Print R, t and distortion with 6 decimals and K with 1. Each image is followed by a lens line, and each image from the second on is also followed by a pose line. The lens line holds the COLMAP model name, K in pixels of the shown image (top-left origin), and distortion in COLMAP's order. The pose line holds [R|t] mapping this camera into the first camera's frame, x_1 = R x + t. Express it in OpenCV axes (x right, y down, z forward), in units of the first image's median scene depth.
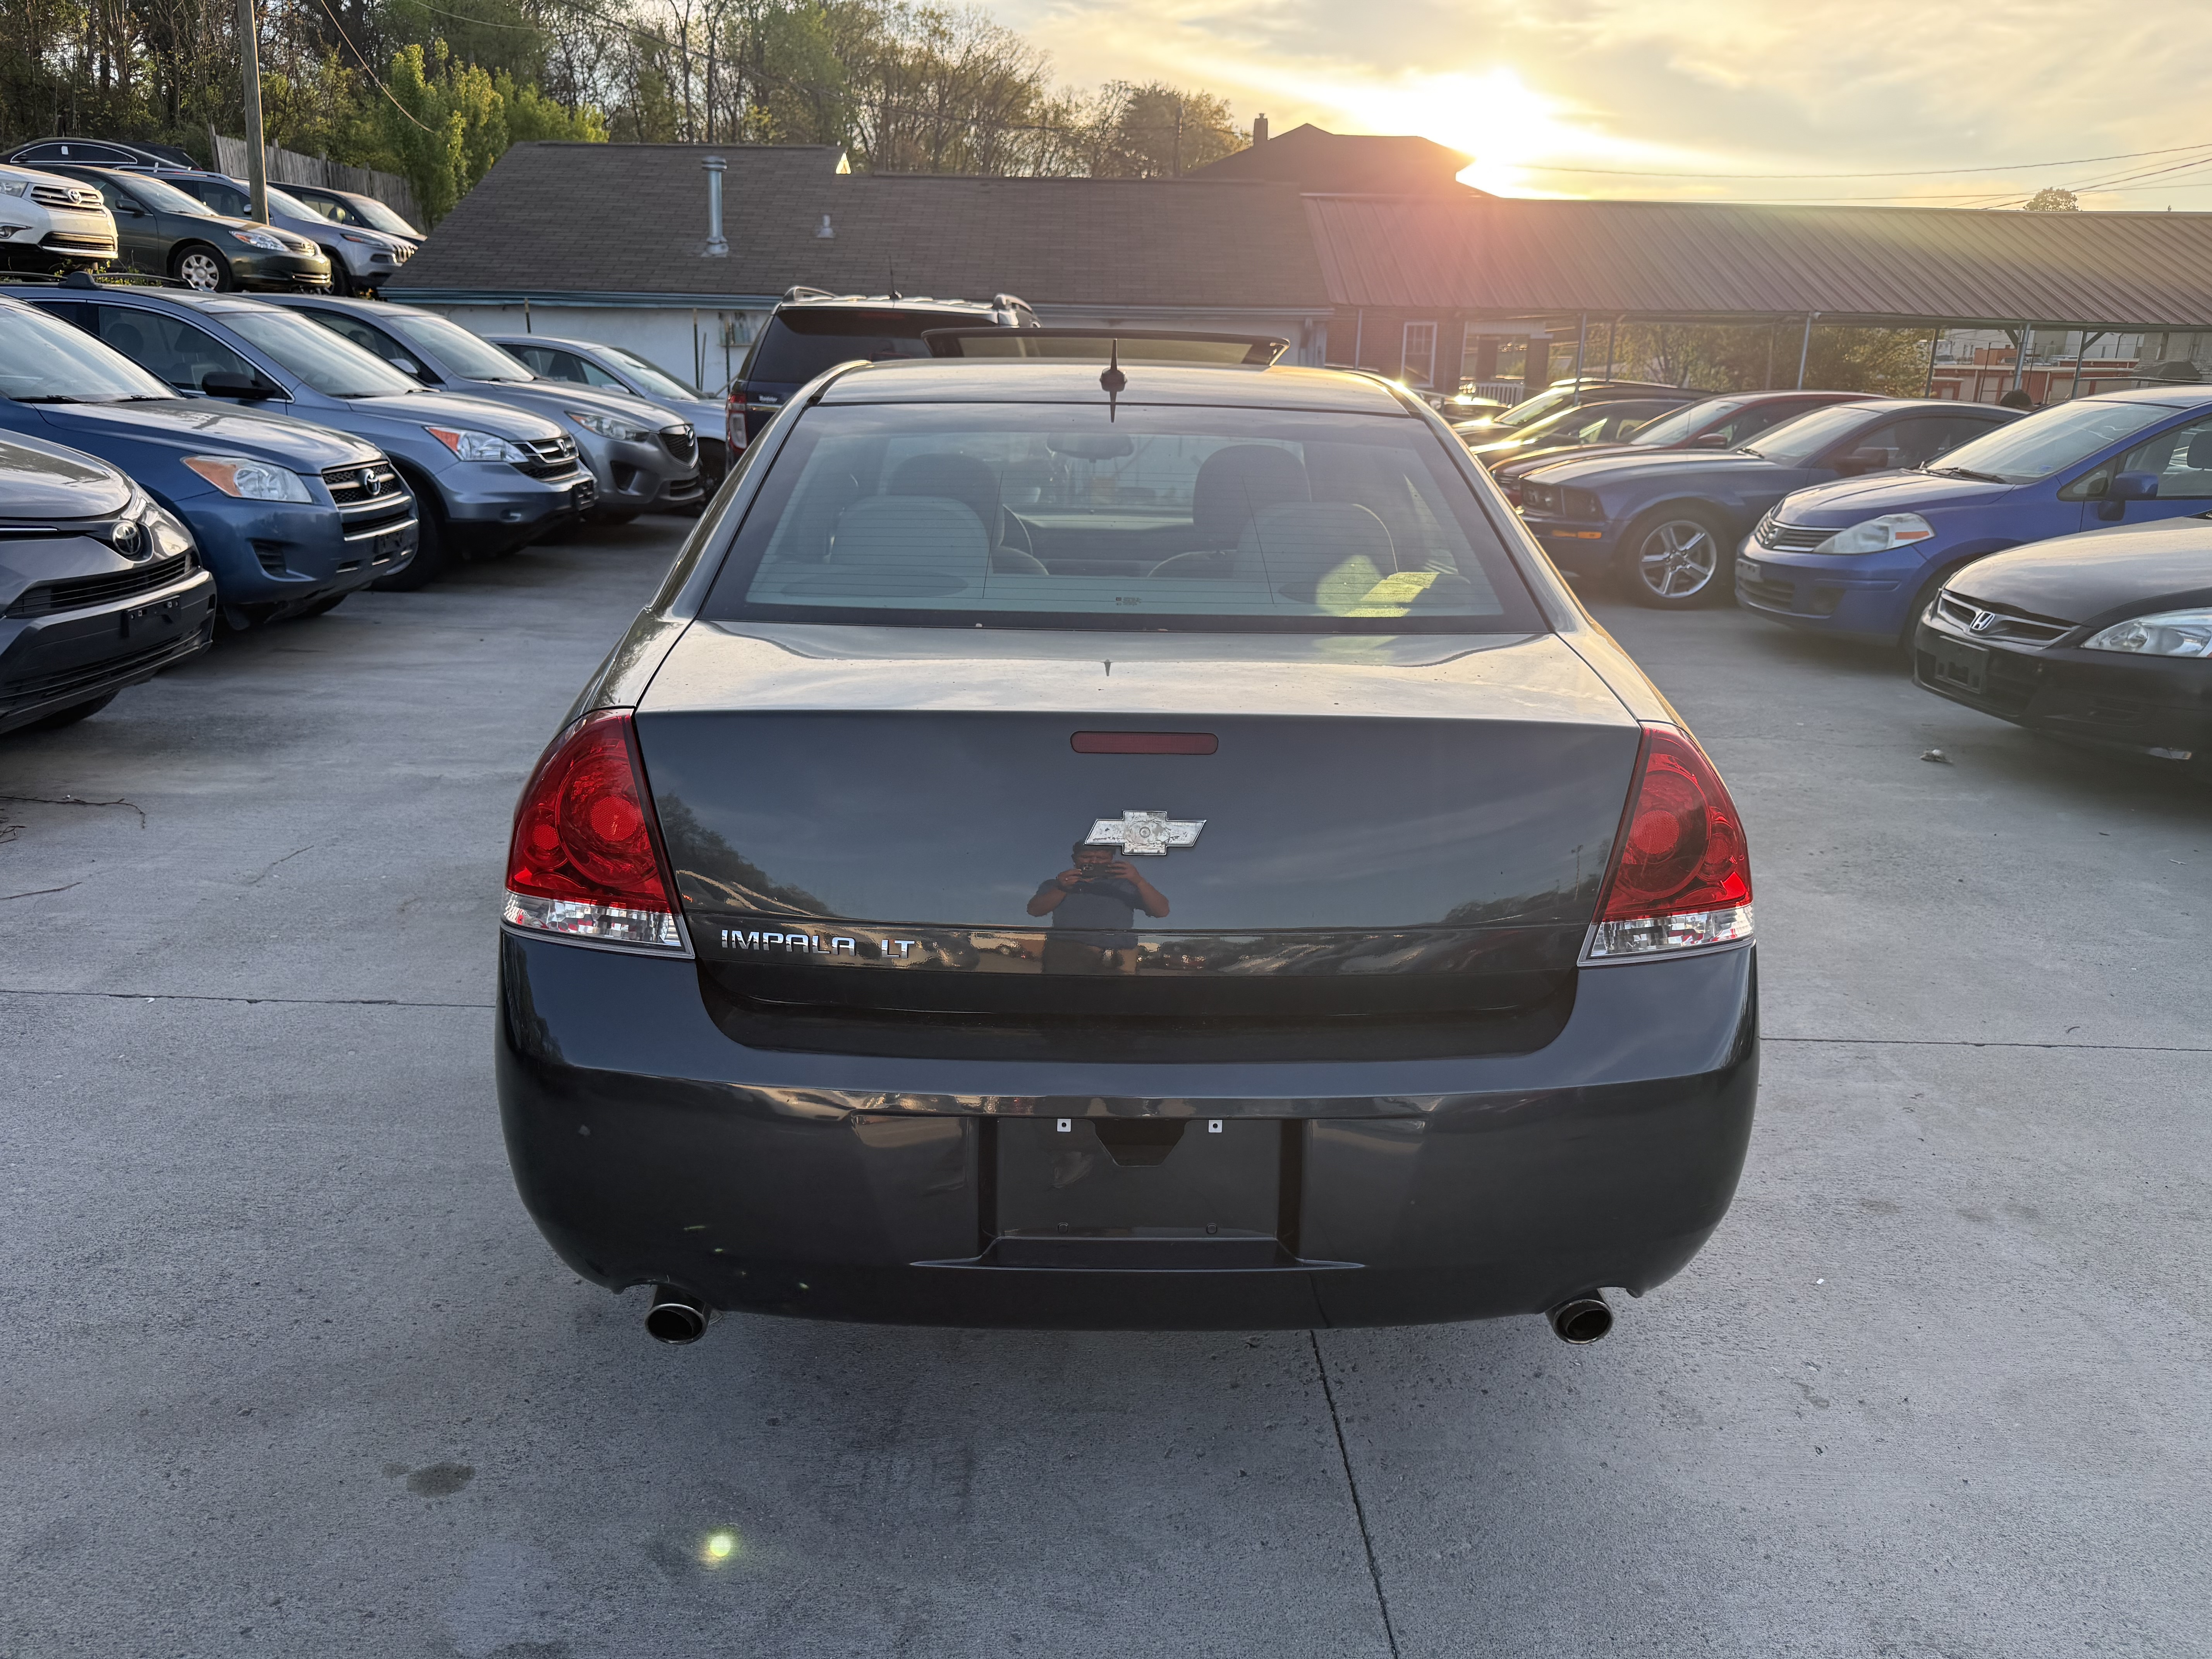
lens RADIAL K [[1543.3, 0, 1106.0], [0, 1543.3, 829.5], [0, 0, 1]] dist [-0.000952, 0.001831]
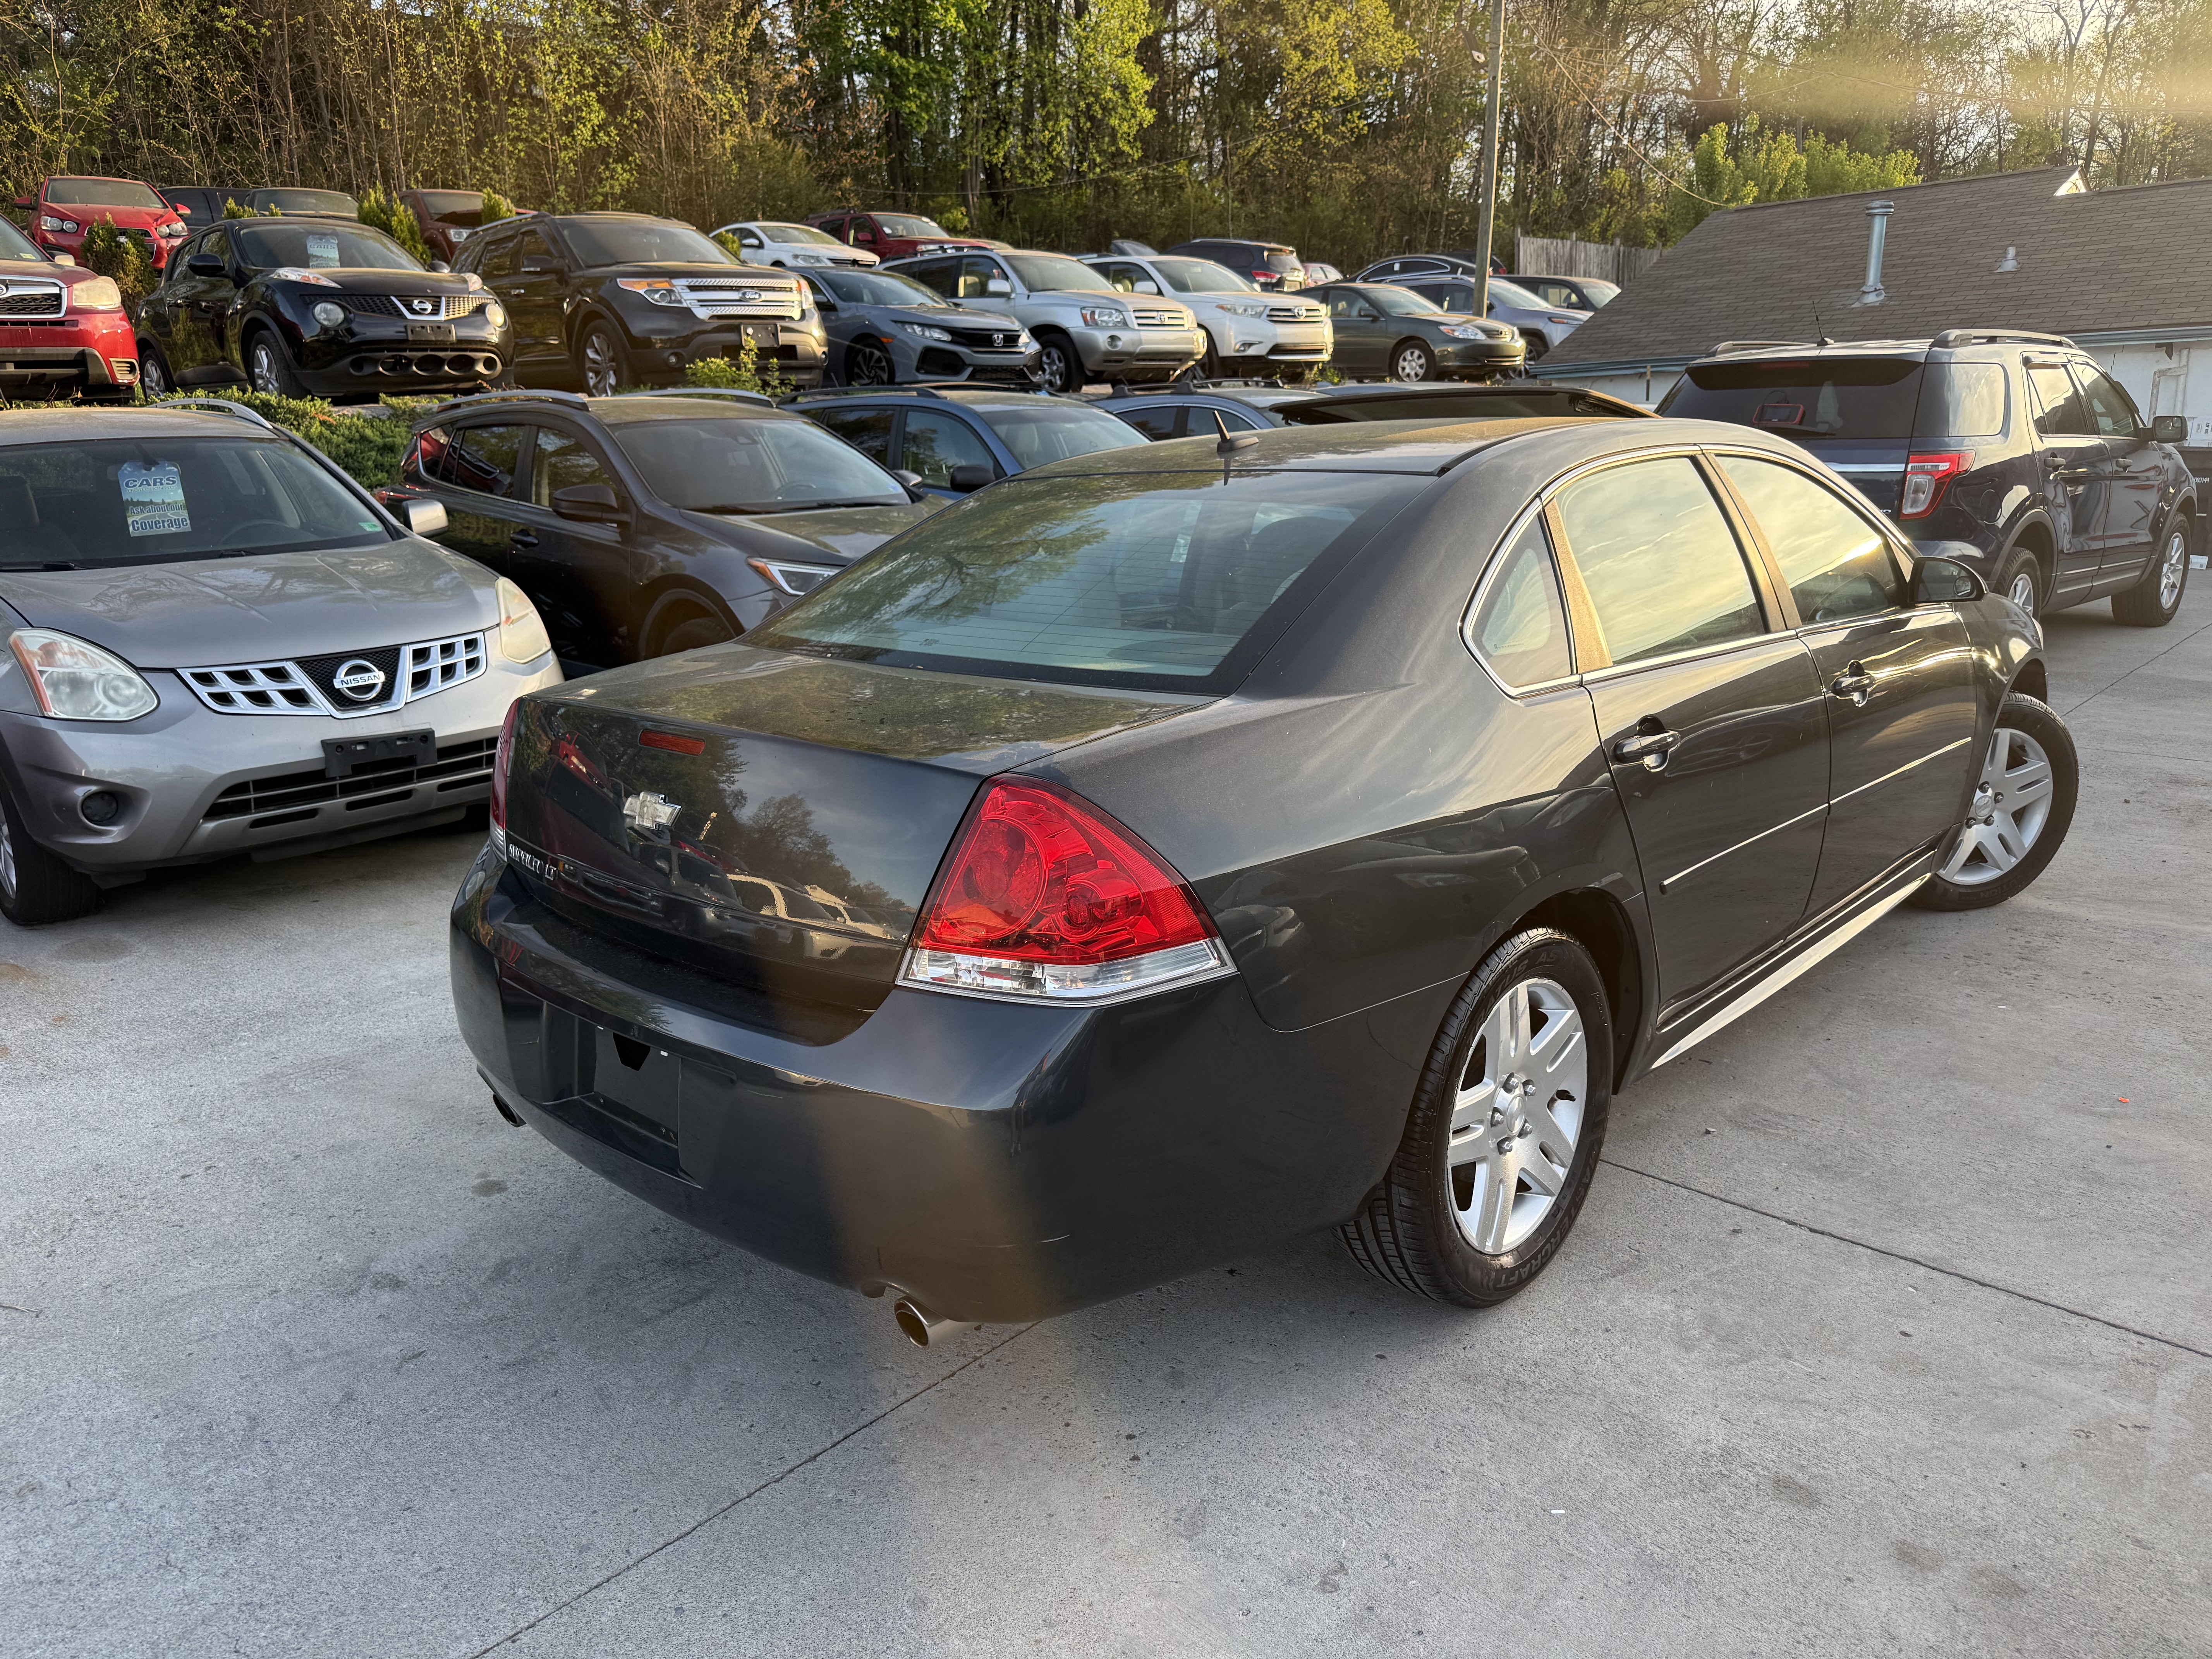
lens RADIAL K [[1566.3, 0, 1095.4], [0, 1566.3, 834.3], [0, 0, 1]] dist [-0.015717, -0.003393]
pose [[0.709312, 0.127779, -0.693217, 0.106047], [-0.154082, 0.987756, 0.024411, -0.005888], [0.687848, 0.089497, 0.720316, 0.026958]]
